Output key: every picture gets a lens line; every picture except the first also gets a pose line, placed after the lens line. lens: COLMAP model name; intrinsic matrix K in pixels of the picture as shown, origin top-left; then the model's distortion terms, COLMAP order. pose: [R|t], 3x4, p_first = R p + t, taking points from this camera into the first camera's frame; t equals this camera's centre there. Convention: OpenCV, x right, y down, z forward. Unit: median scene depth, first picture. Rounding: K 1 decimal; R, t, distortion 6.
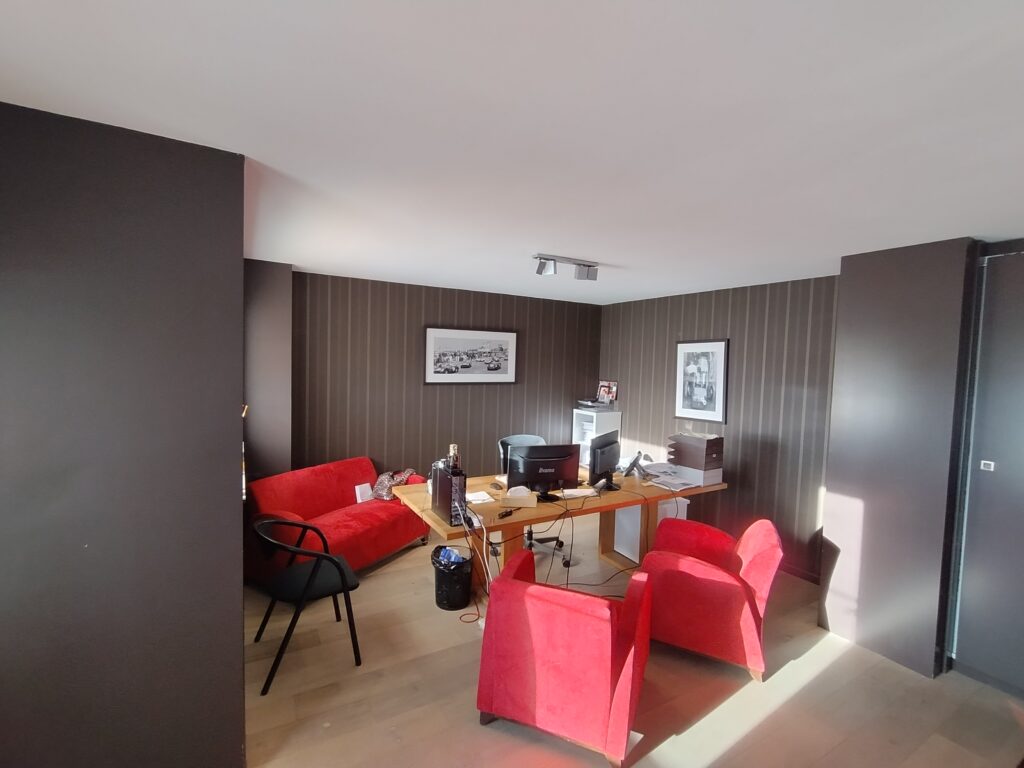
lens RADIAL K [[463.8, 0, 509.6], [0, 463.8, 384.8], [0, 0, 1]] dist [-0.001989, 0.001015]
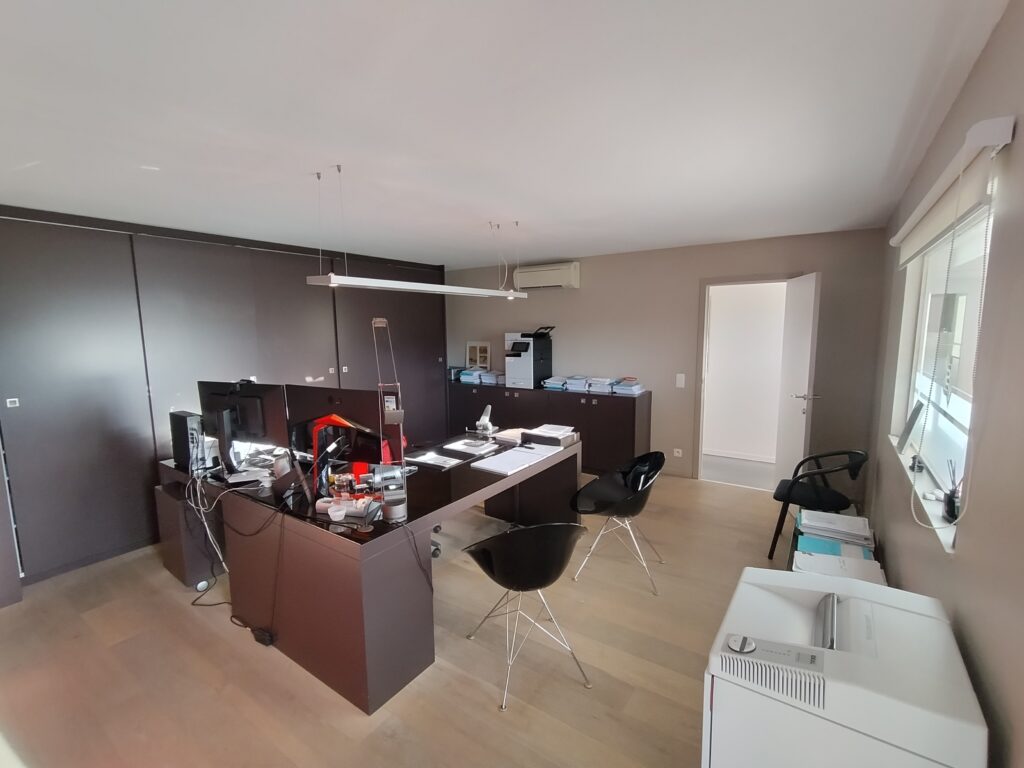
lens RADIAL K [[463.8, 0, 509.6], [0, 463.8, 384.8], [0, 0, 1]] dist [-0.001989, 0.001015]
pose [[-0.419937, -0.143940, 0.896066, -0.295807], [0.046744, 0.982602, 0.179747, -0.010474], [-0.906349, 0.117368, -0.405902, 0.196815]]
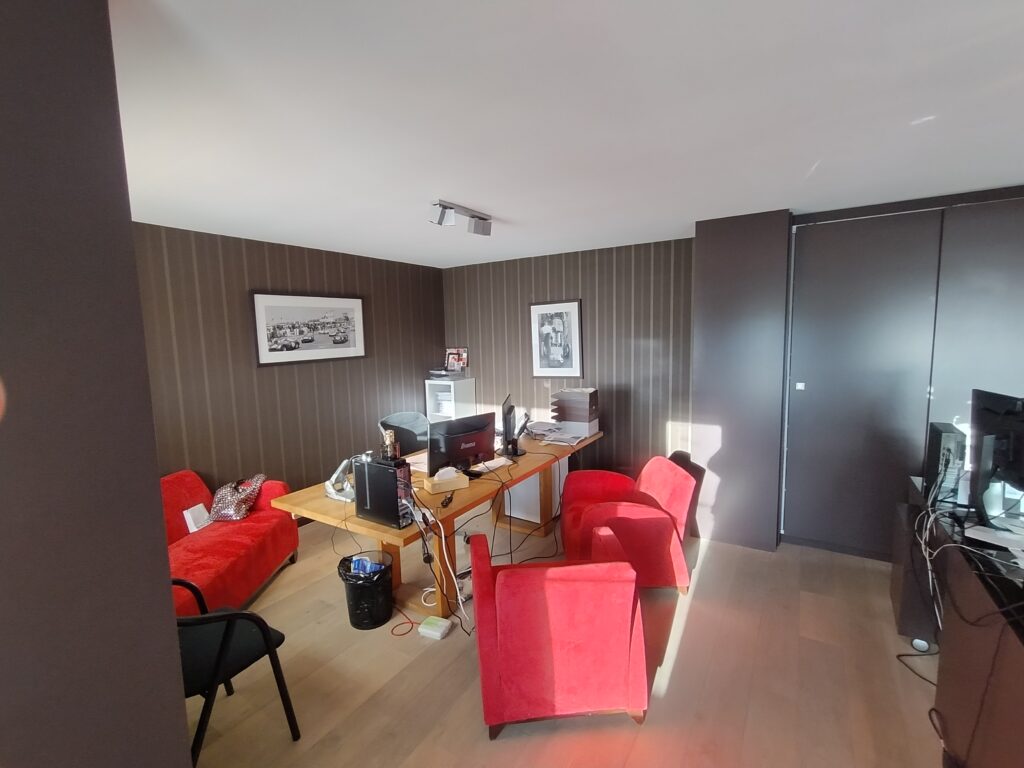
lens RADIAL K [[463.8, 0, 509.6], [0, 463.8, 384.8], [0, 0, 1]] dist [-0.001989, 0.001015]
pose [[0.886748, -0.103998, 0.450402, -0.174300], [0.076836, 0.993970, 0.078235, 0.001514], [-0.455823, -0.034768, 0.889391, 0.113438]]
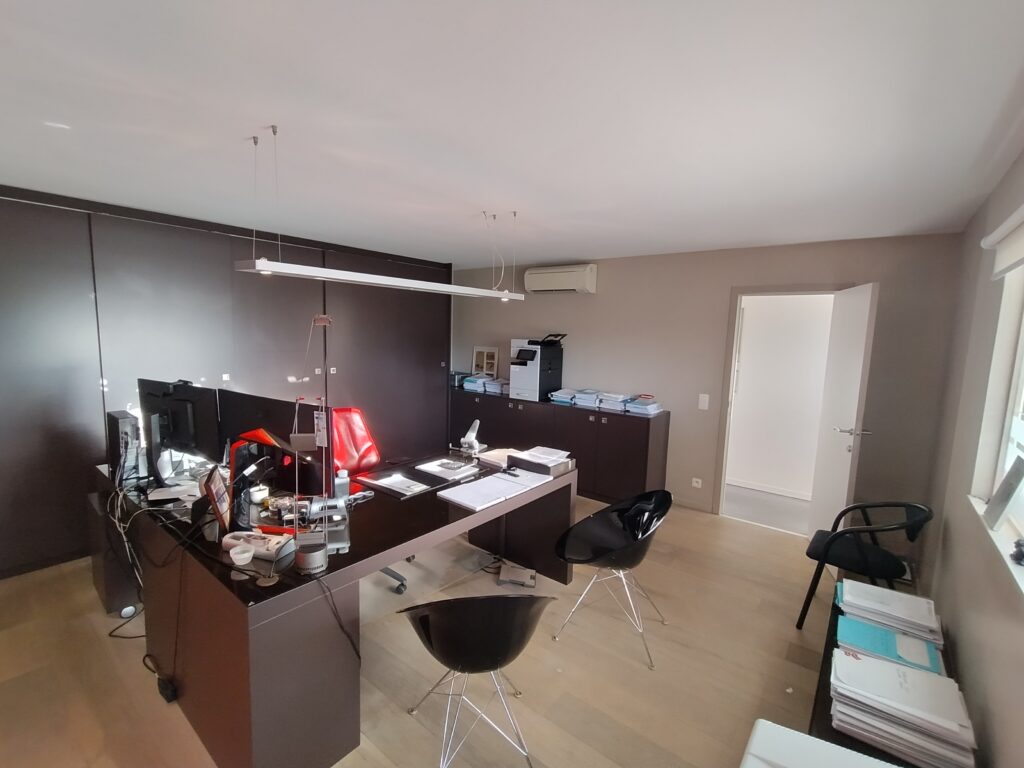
lens RADIAL K [[463.8, 0, 509.6], [0, 463.8, 384.8], [0, 0, 1]] dist [-0.001989, 0.001015]
pose [[-0.357118, -0.154089, 0.921262, -0.219519], [0.007414, 0.985800, 0.167758, -0.003768], [-0.934030, 0.066739, -0.350905, 0.095521]]
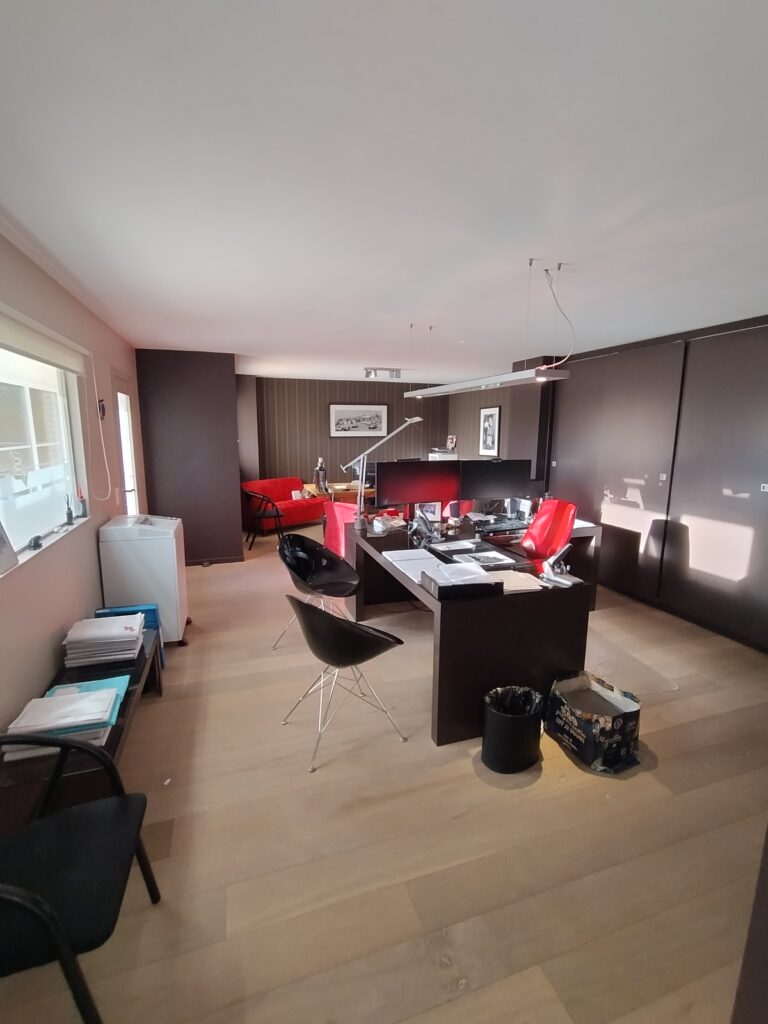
lens RADIAL K [[461.5, 0, 381.9], [0, 461.5, 507.9], [0, 0, 1]] dist [0.001474, 0.000768]
pose [[0.978485, 0.012109, -0.205964, 0.395218], [0.011817, 0.993348, 0.114539, 0.070027], [0.205981, -0.114508, 0.971833, -0.727787]]
